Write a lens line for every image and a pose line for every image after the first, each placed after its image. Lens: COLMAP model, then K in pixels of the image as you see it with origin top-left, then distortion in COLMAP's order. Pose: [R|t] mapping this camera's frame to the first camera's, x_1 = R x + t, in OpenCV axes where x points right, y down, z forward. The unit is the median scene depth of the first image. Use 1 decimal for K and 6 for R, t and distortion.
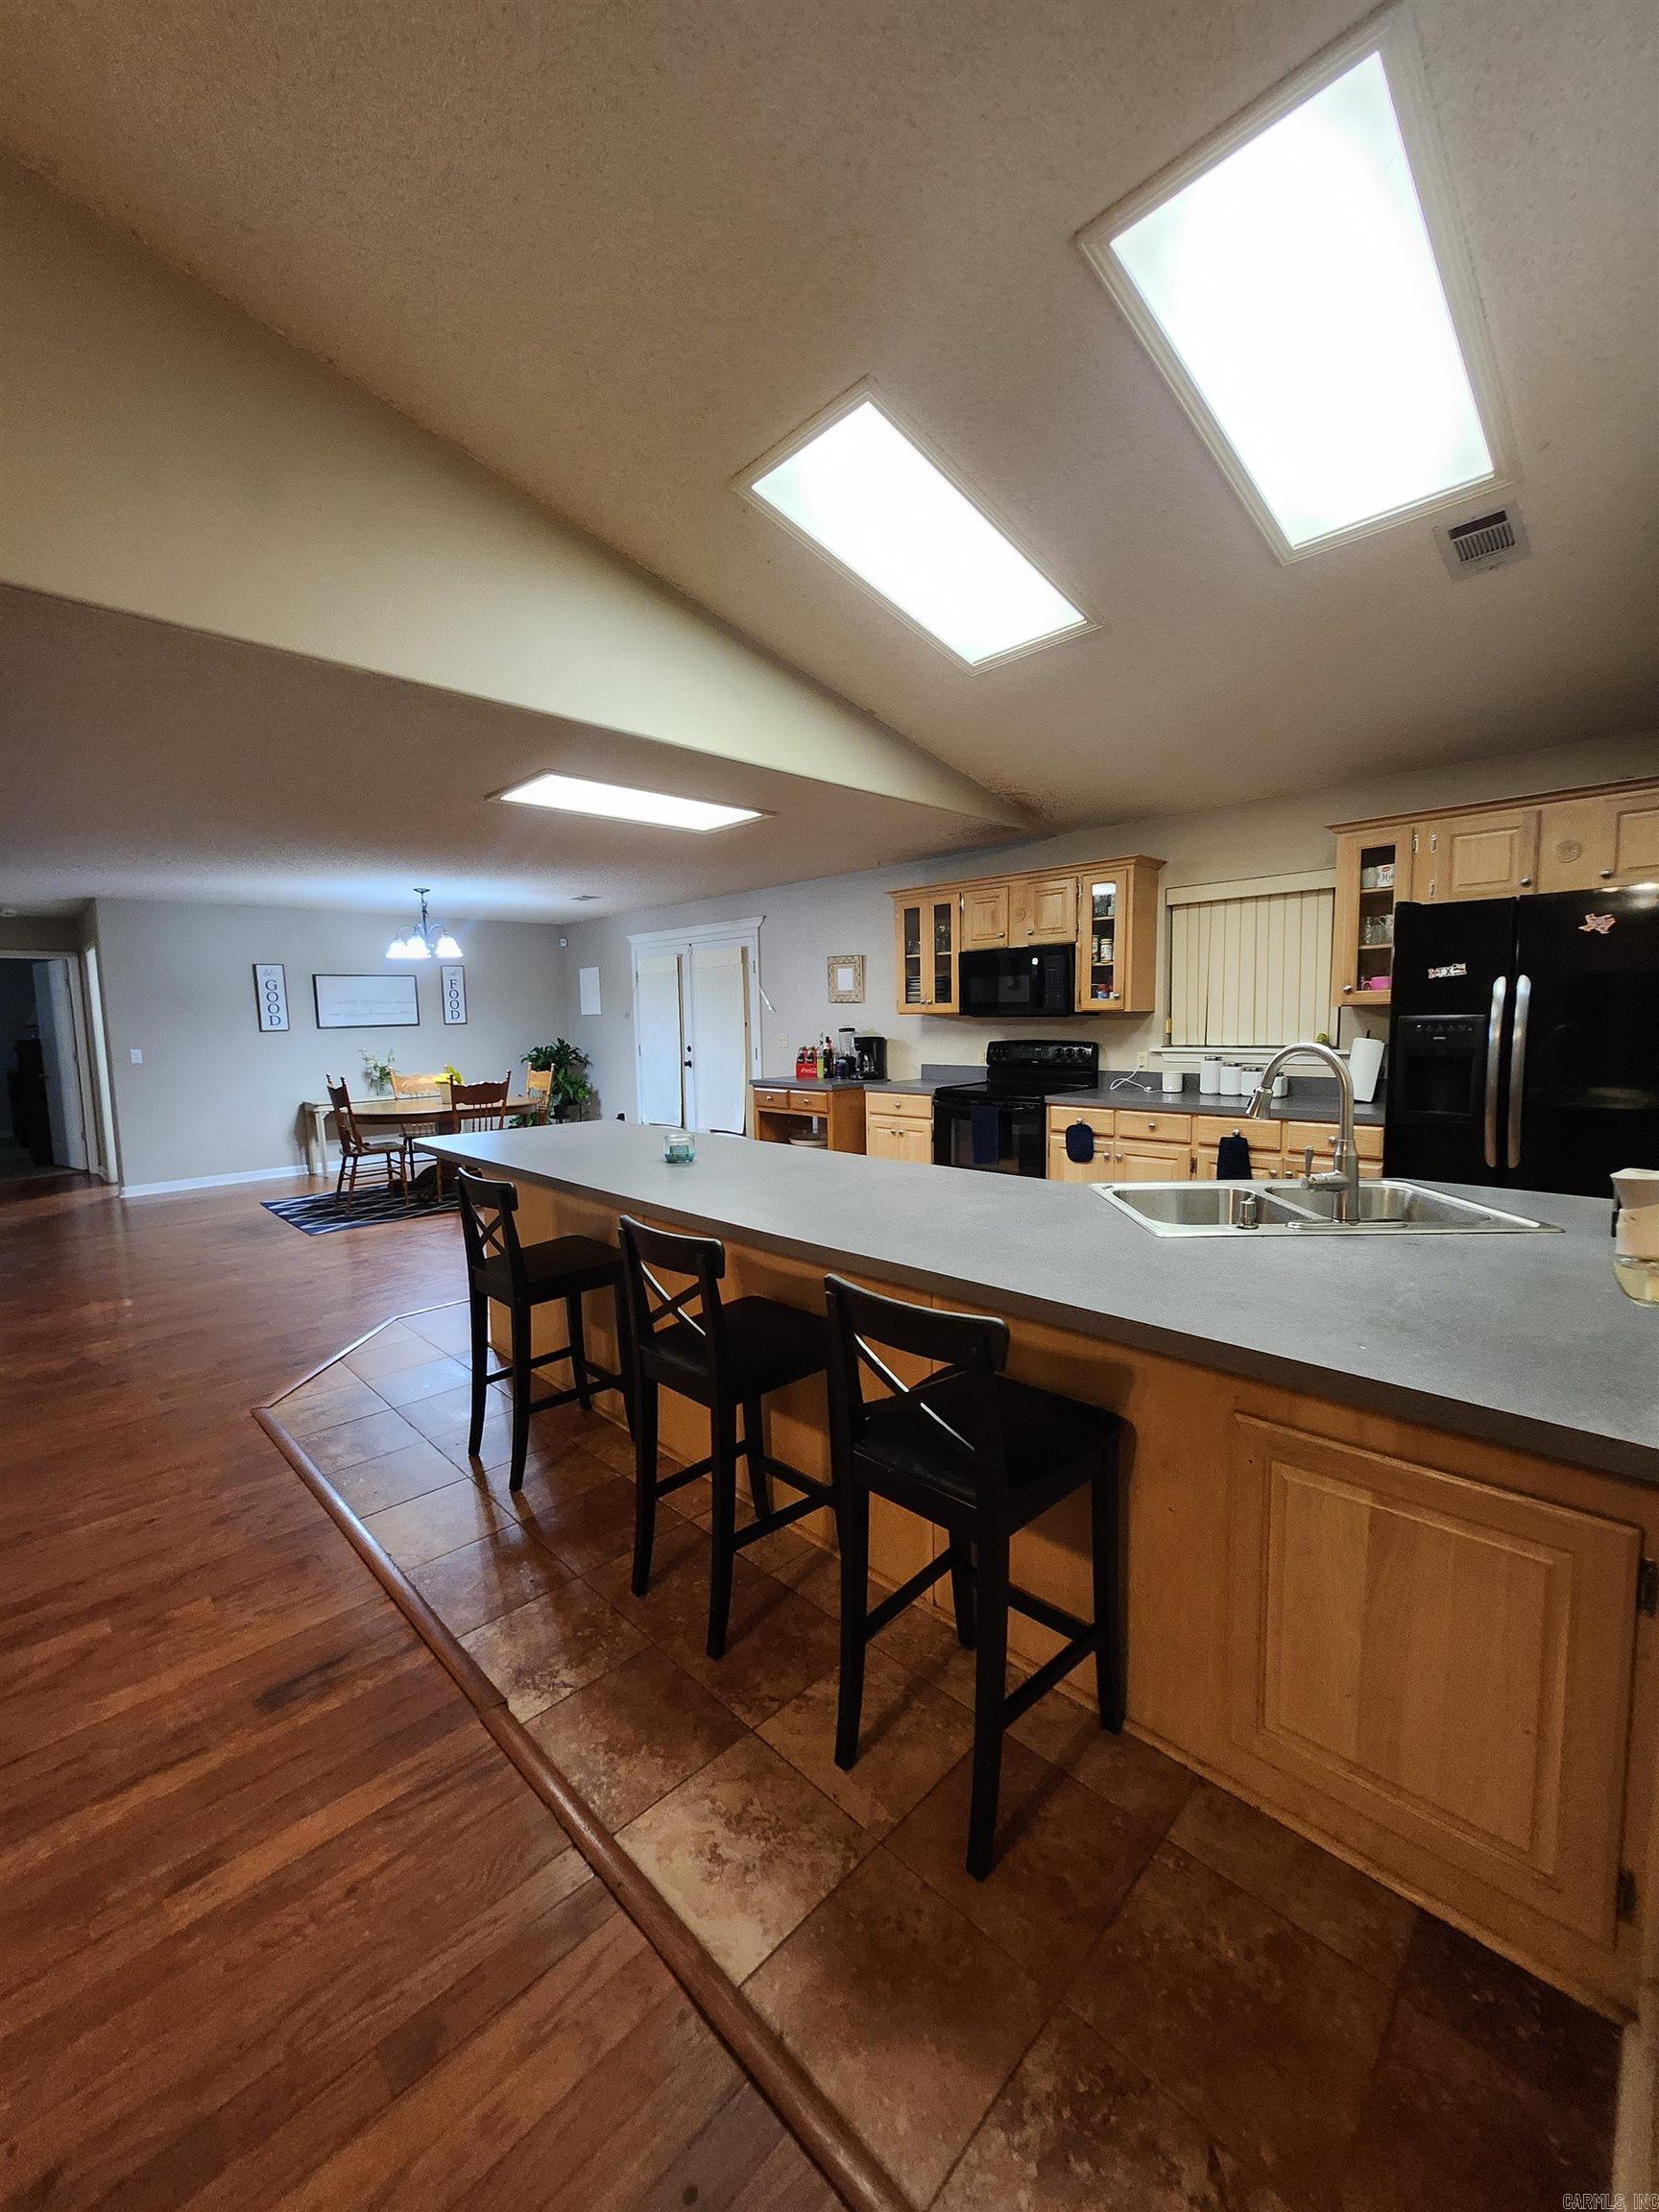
lens RADIAL K [[870.3, 0, 815.1], [0, 870.3, 1099.2], [0, 0, 1]] dist [-0.003882, -0.000118]
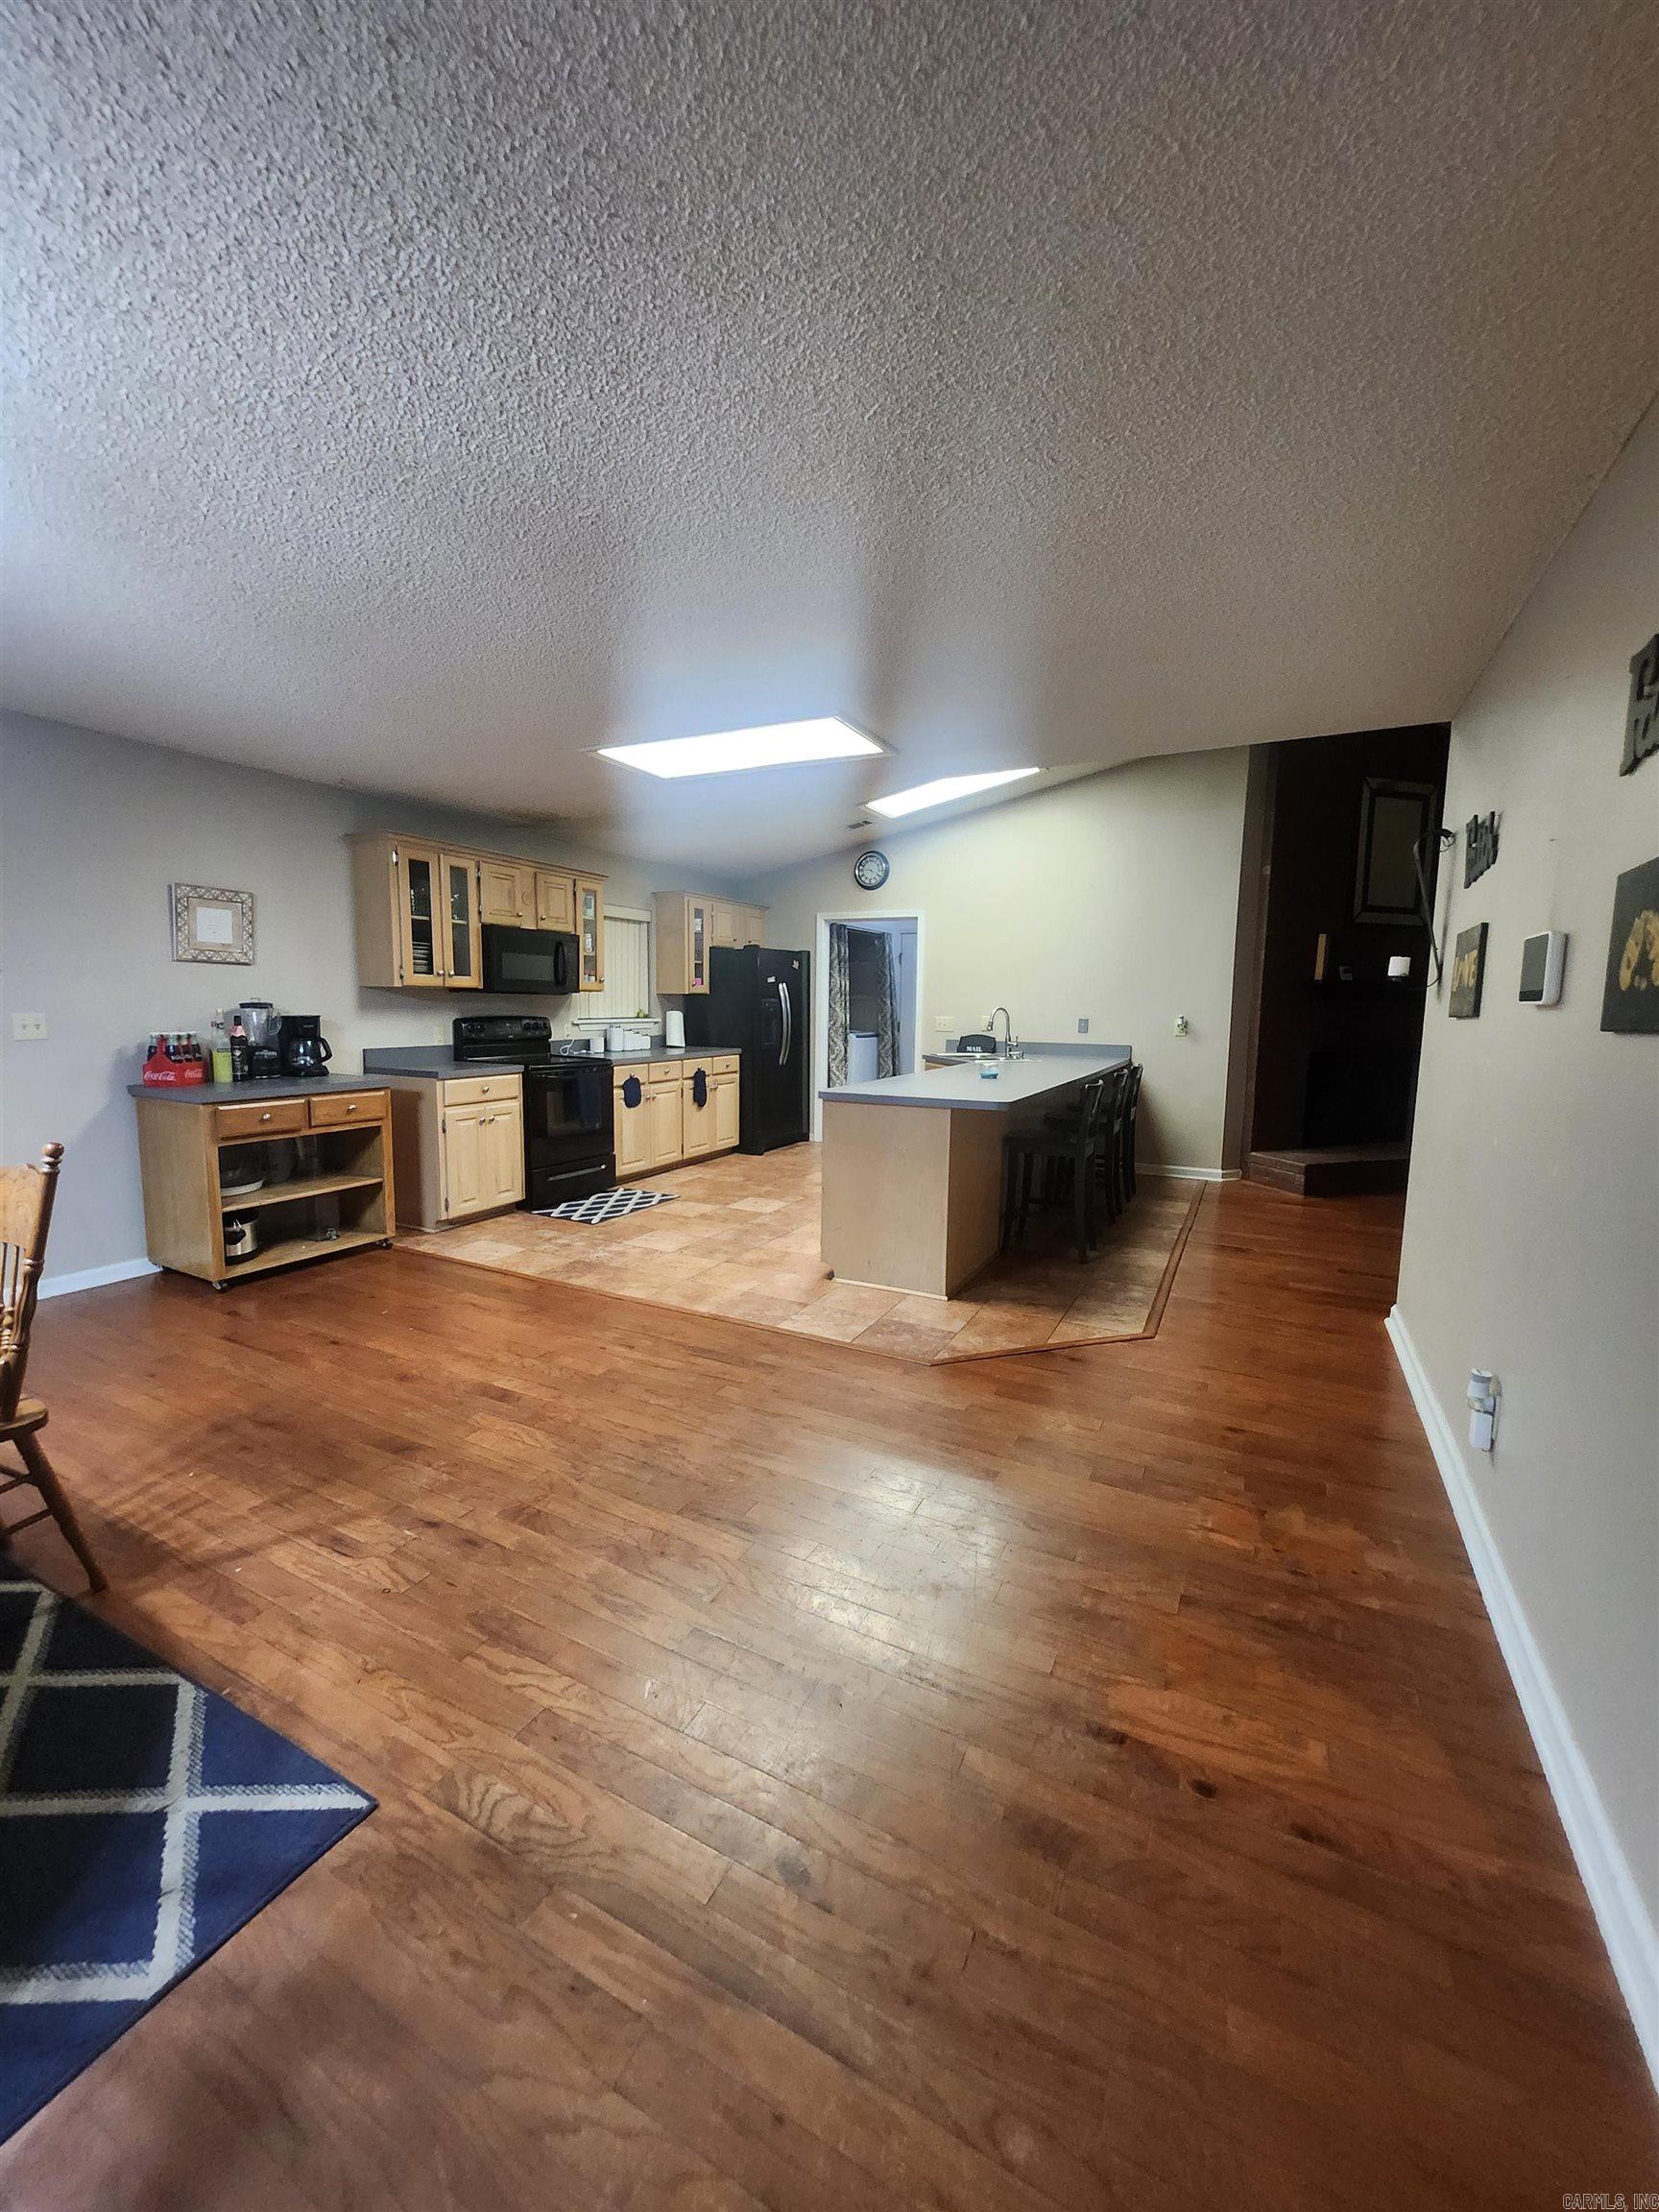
lens RADIAL K [[870.3, 0, 815.1], [0, 870.3, 1099.2], [0, 0, 1]] dist [-0.003882, -0.000118]
pose [[-0.314938, -0.091105, 0.944729, -0.783621], [0.084830, 0.988697, 0.123624, -0.059846], [-0.945314, 0.119076, -0.303650, 0.874307]]
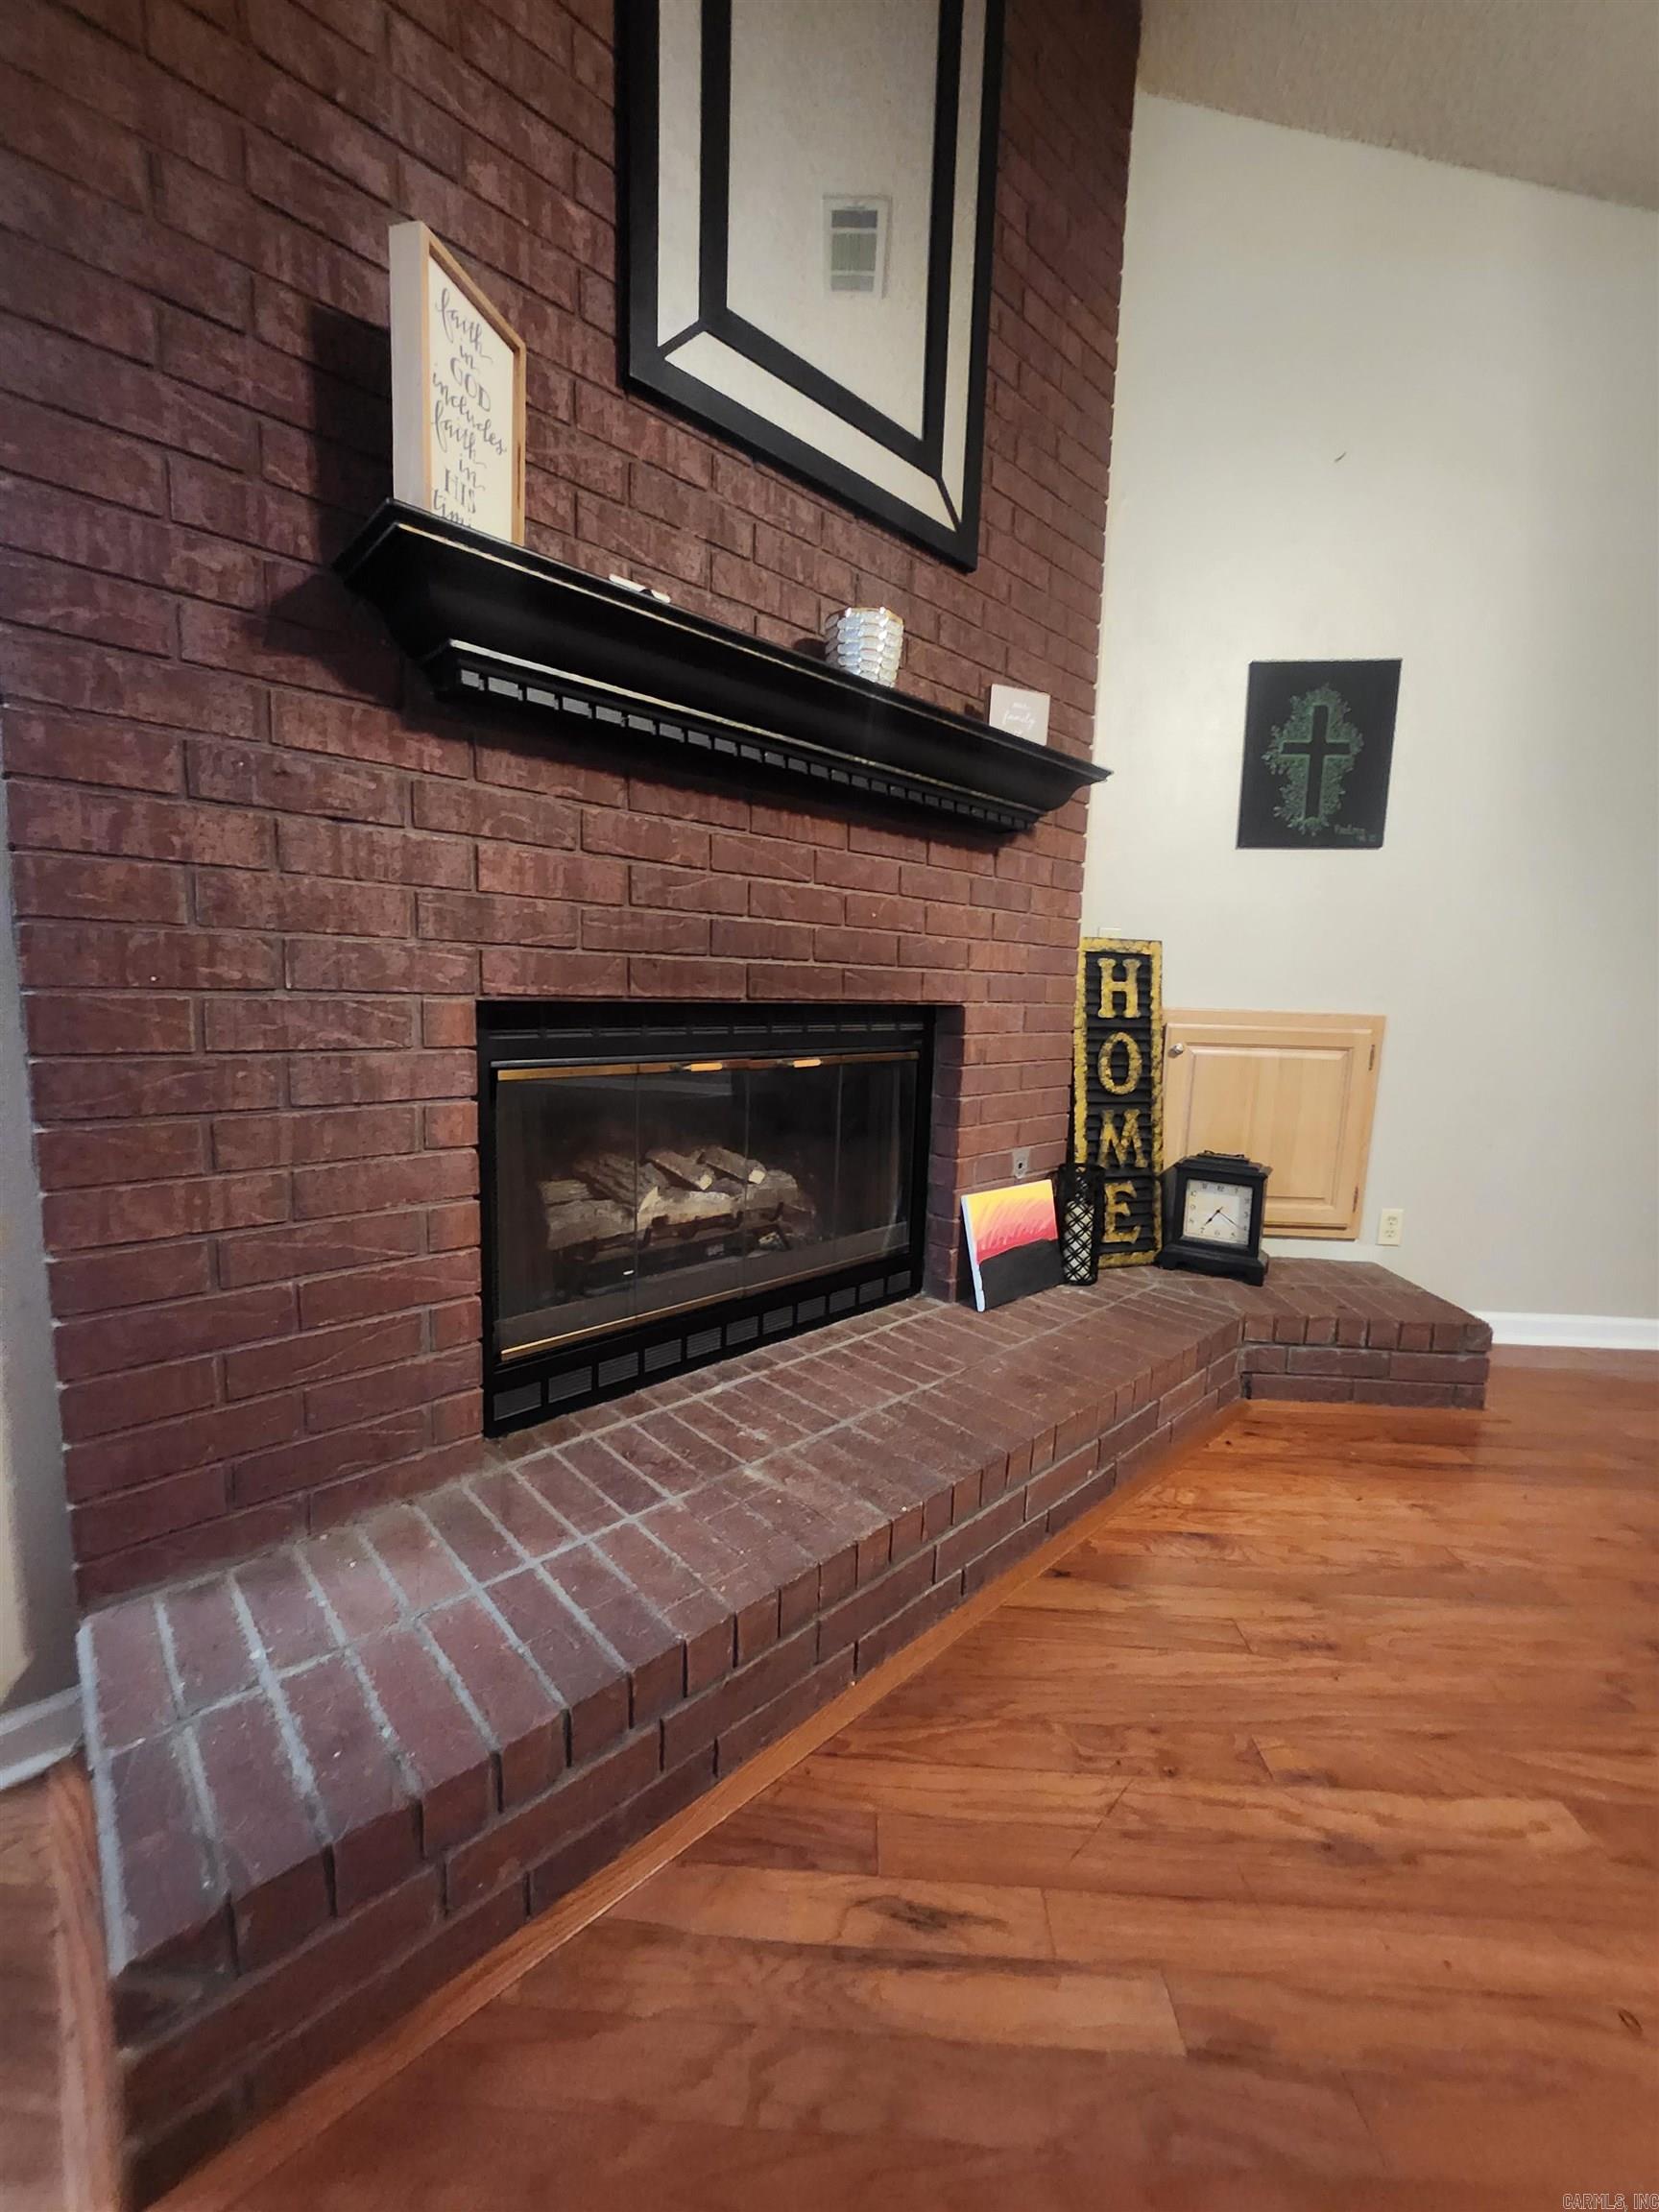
lens RADIAL K [[870.3, 0, 815.1], [0, 870.3, 1099.2], [0, 0, 1]] dist [-0.003882, -0.000118]
pose [[-0.694563, -0.096161, 0.712977, -0.159322], [0.051163, 0.981915, 0.182275, 0.059340], [-0.717611, 0.163080, -0.677082, 0.043027]]
